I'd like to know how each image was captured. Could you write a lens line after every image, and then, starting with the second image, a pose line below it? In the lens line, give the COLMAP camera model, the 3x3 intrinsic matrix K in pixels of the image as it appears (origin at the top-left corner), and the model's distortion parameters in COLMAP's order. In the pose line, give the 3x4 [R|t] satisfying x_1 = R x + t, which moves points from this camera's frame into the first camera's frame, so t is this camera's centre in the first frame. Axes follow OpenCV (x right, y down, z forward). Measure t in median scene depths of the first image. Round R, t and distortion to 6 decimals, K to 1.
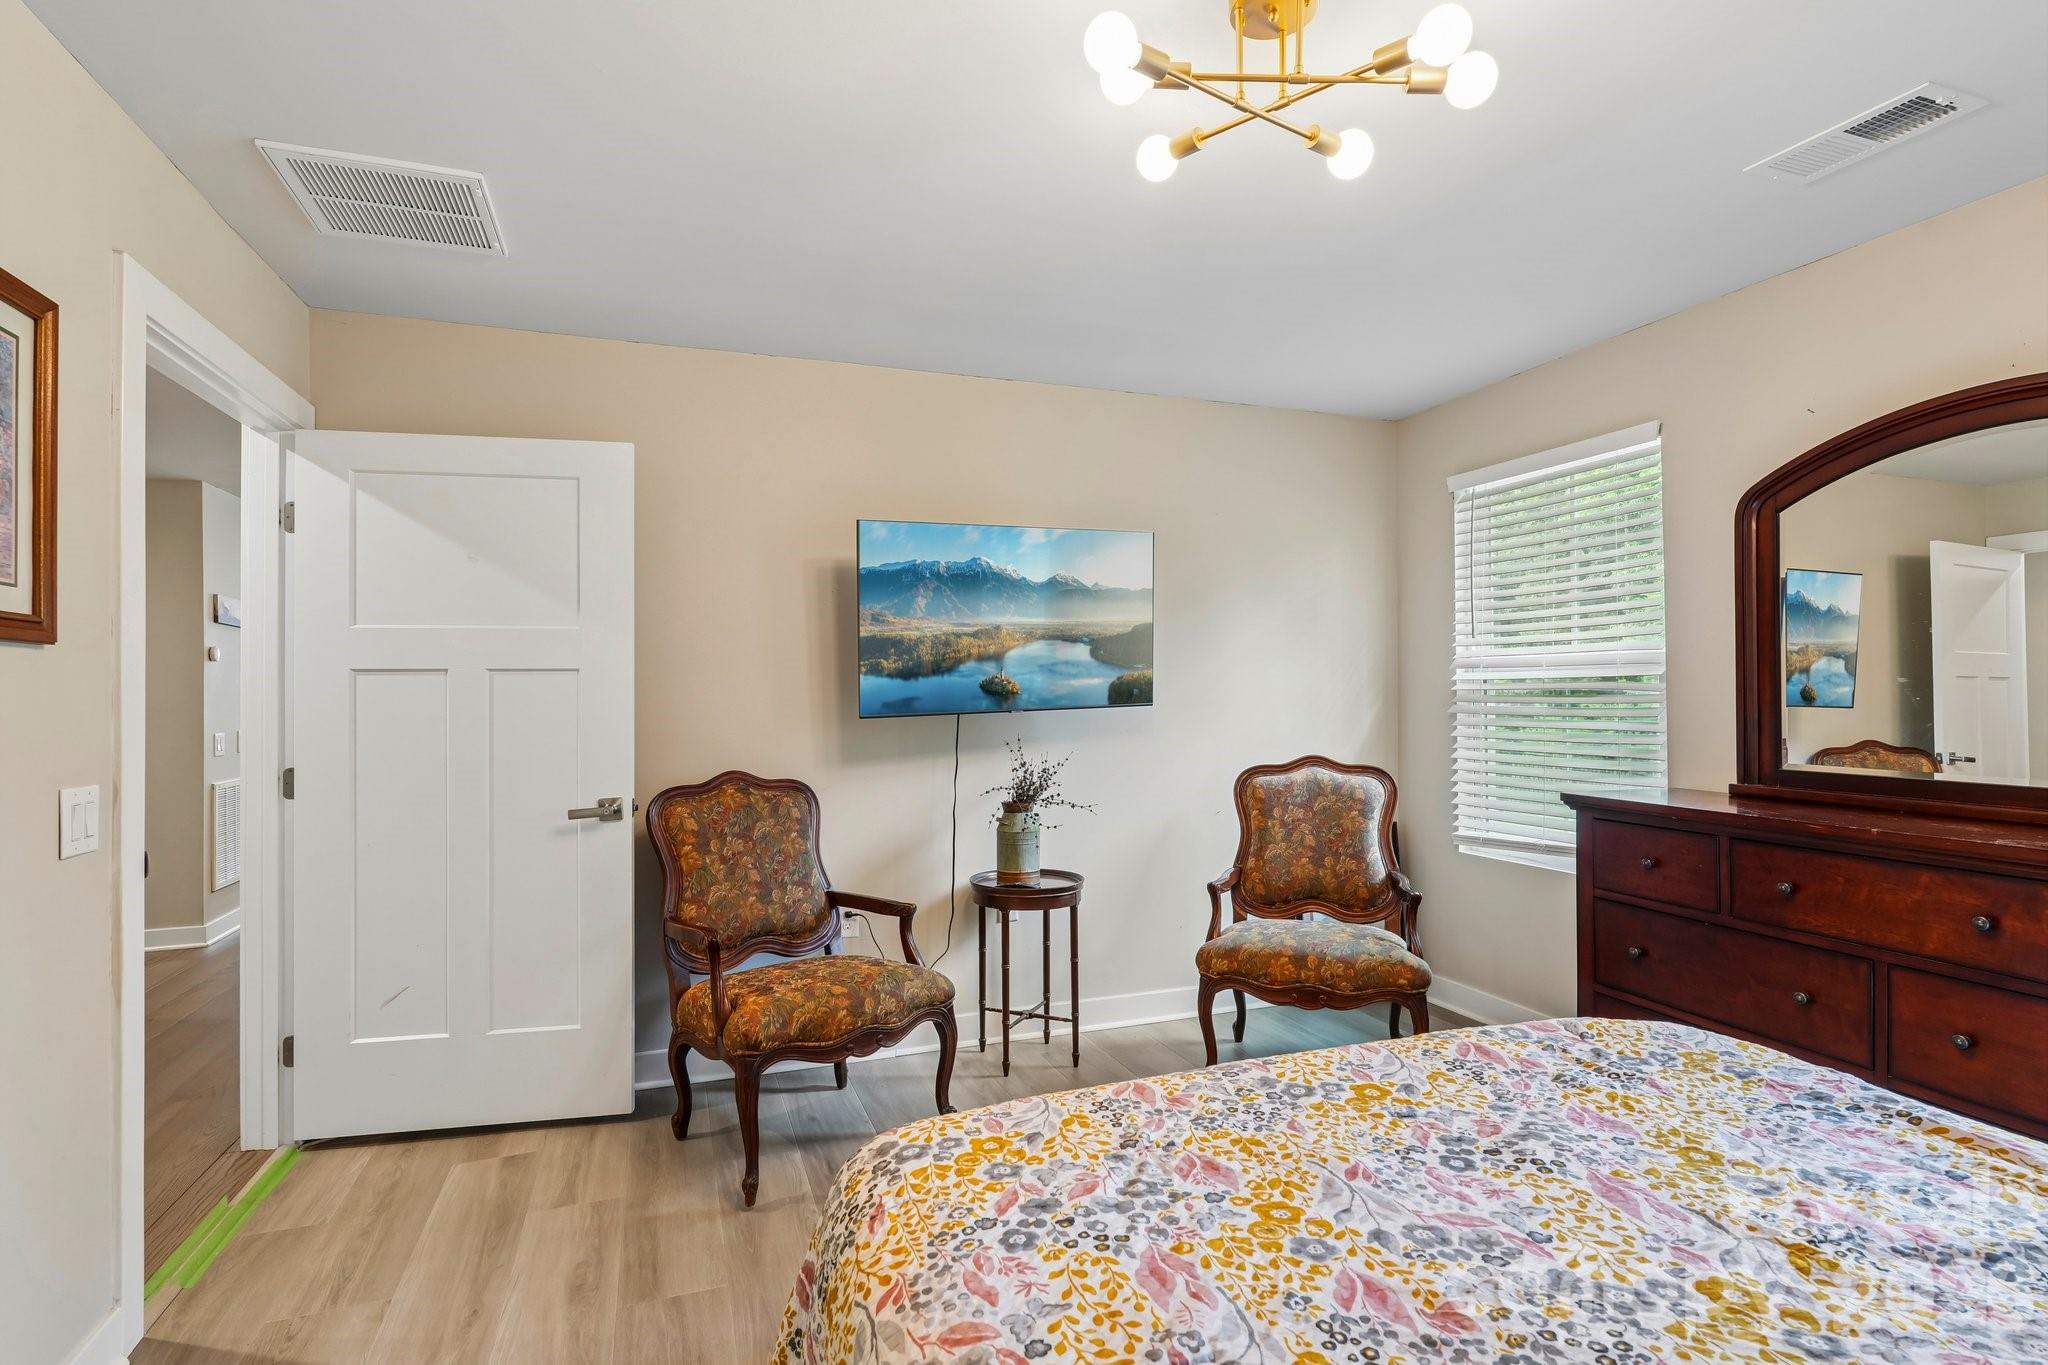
lens RADIAL K [[1003.3, 0, 1015.5], [0, 1003.3, 696.1], [0, 0, 1]] dist [0.001629, 0.000017]
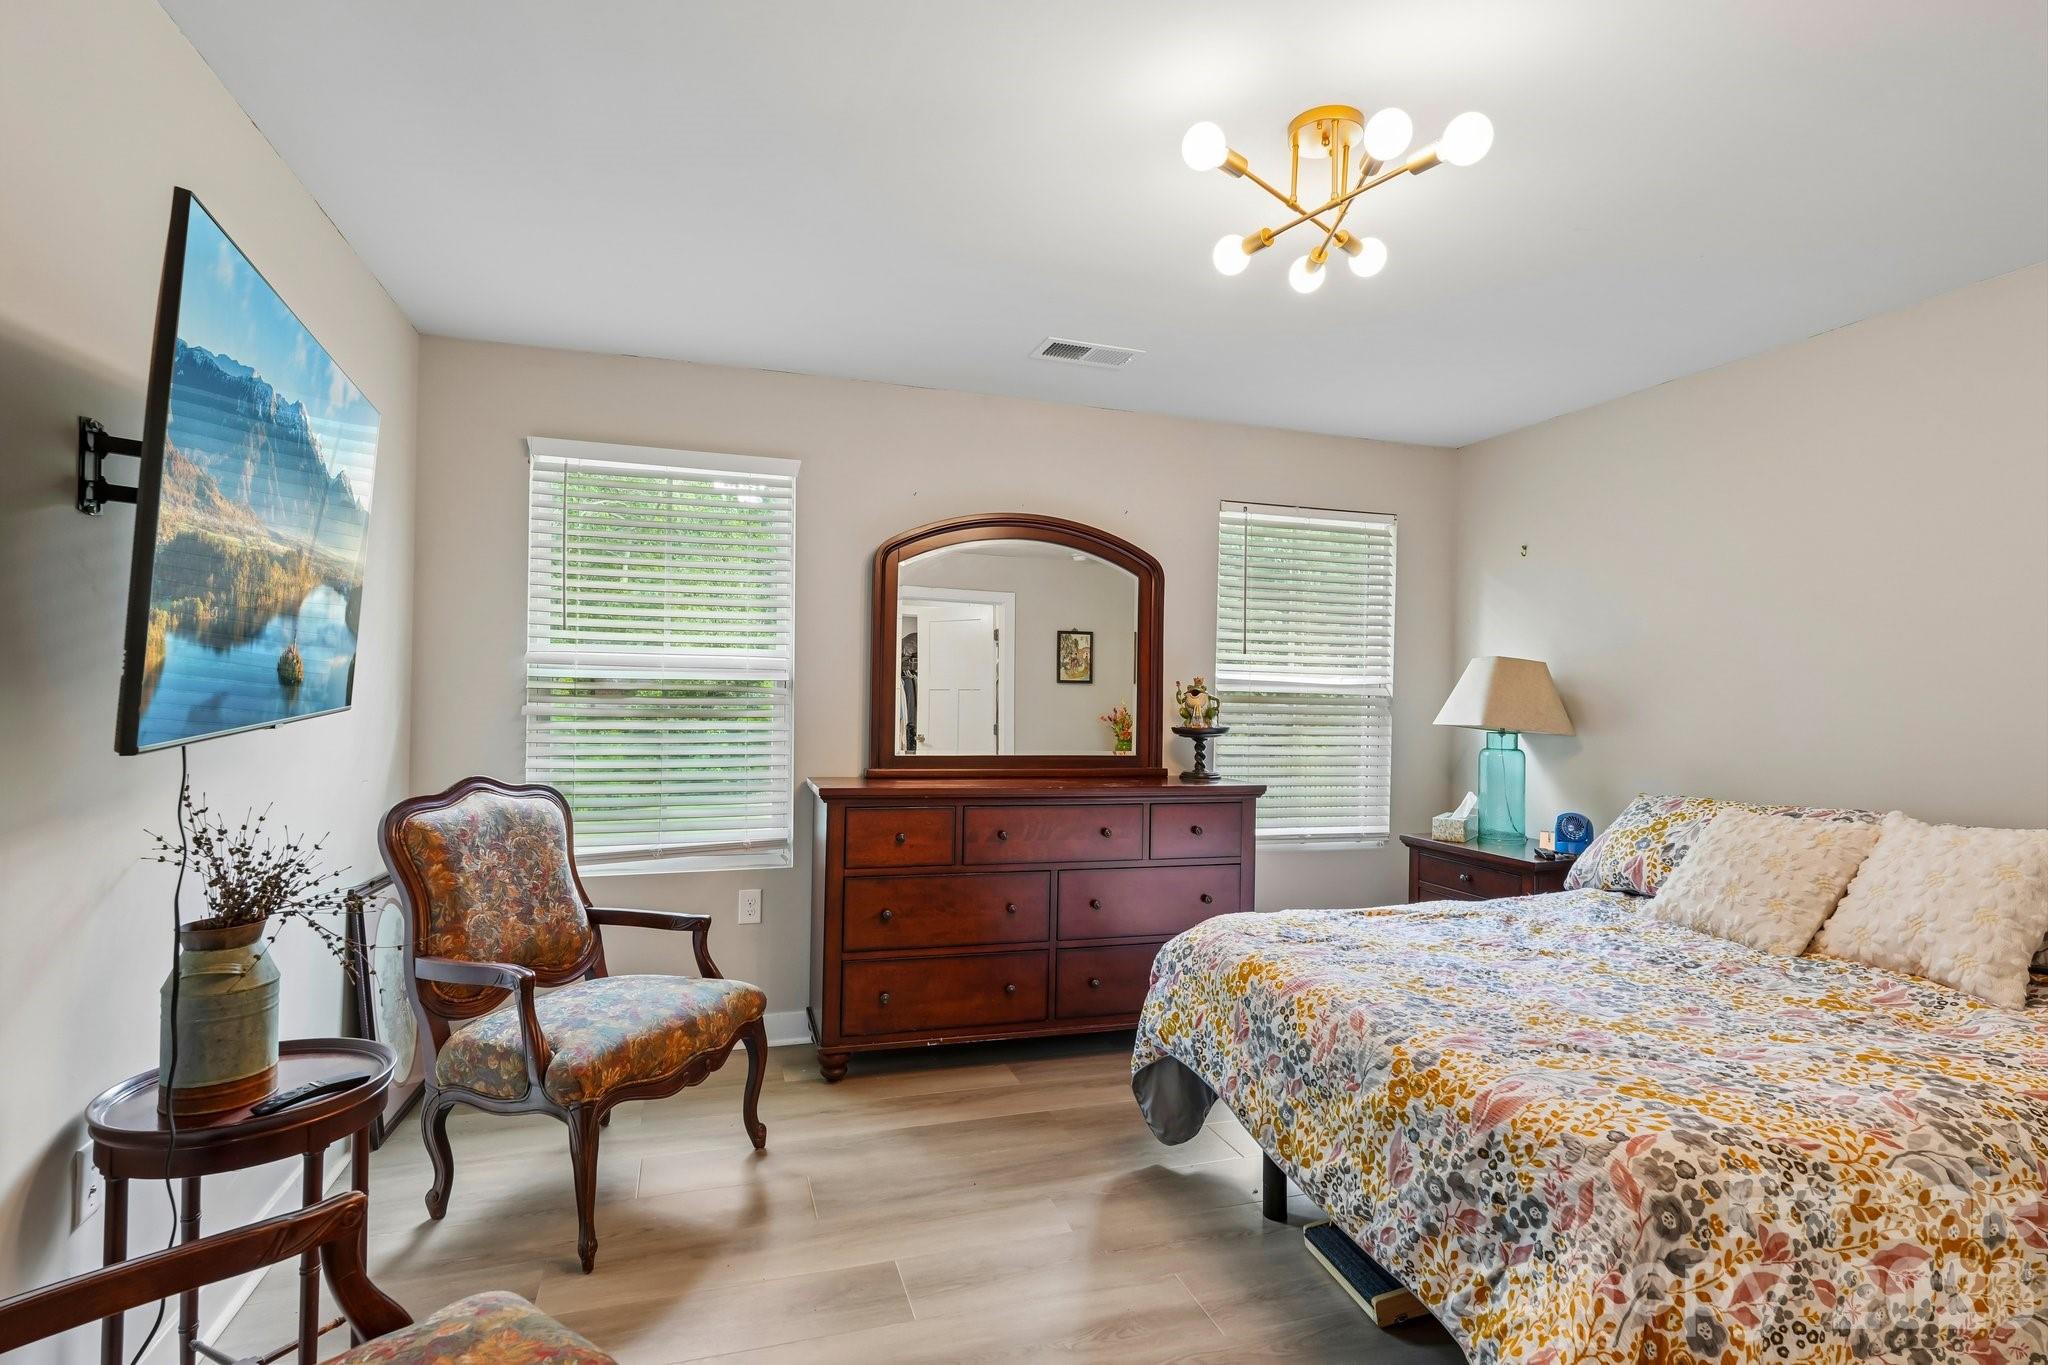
lens RADIAL K [[1003.3, 0, 1024.5], [0, 1003.3, 675.3], [0, 0, 1]] dist [0.001629, 0.000017]
pose [[0.027194, 0.028226, 0.999232, -1.237553], [-0.014726, 0.999504, -0.027833, 0.000064], [-0.999522, -0.013958, 0.027597, 1.694474]]
